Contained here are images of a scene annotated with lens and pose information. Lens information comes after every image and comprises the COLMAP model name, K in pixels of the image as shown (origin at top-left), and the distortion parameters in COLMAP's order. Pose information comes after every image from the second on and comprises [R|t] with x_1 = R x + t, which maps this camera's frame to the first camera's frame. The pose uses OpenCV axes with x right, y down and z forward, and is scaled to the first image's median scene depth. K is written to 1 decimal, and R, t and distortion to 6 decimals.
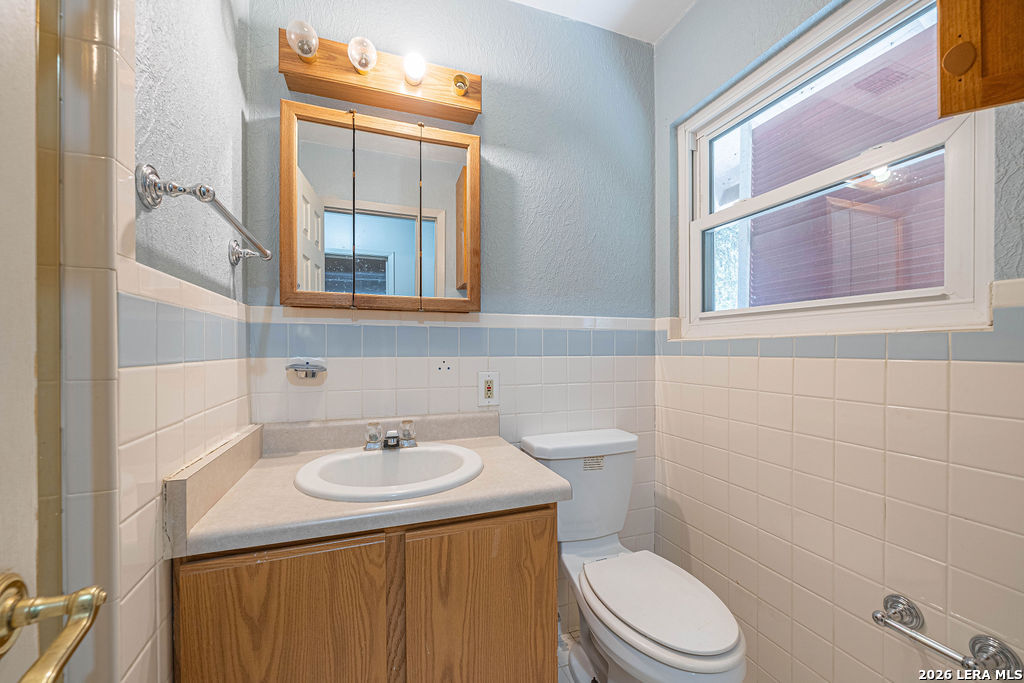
lens RADIAL K [[376.8, 0, 513.9], [0, 376.8, 348.1], [0, 0, 1]] dist [-0.001646, 0.000106]
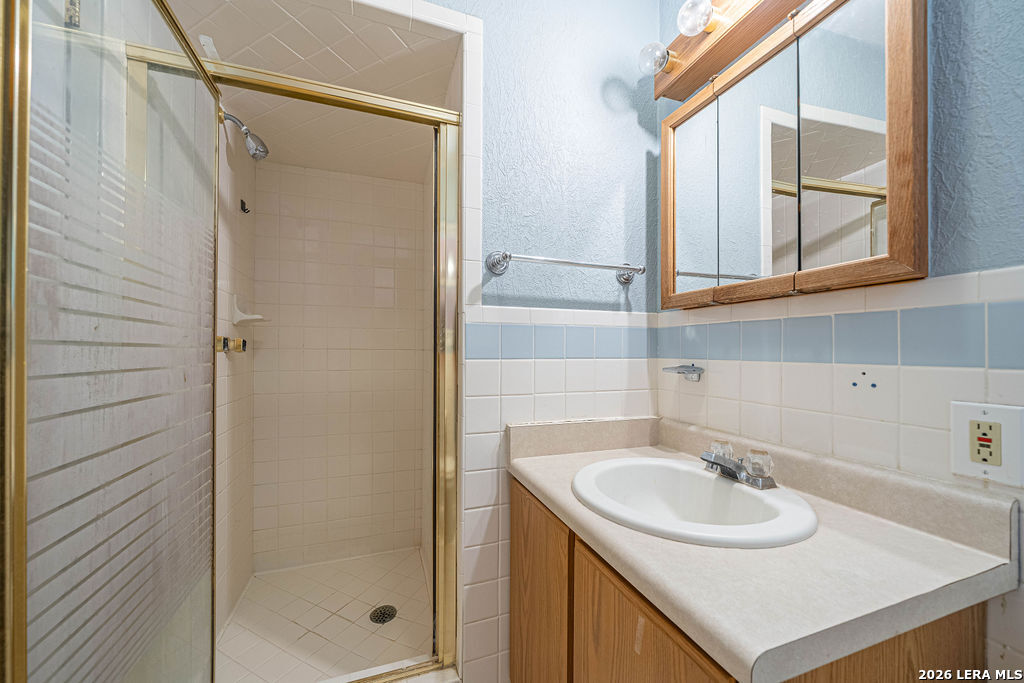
lens RADIAL K [[376.8, 0, 515.0], [0, 376.8, 347.5], [0, 0, 1]] dist [-0.001646, 0.000106]
pose [[0.003757, -0.007488, -0.999965, 0.434876], [0.000490, 0.999972, -0.007486, 0.001412], [0.999993, -0.000461, 0.003761, 0.529352]]
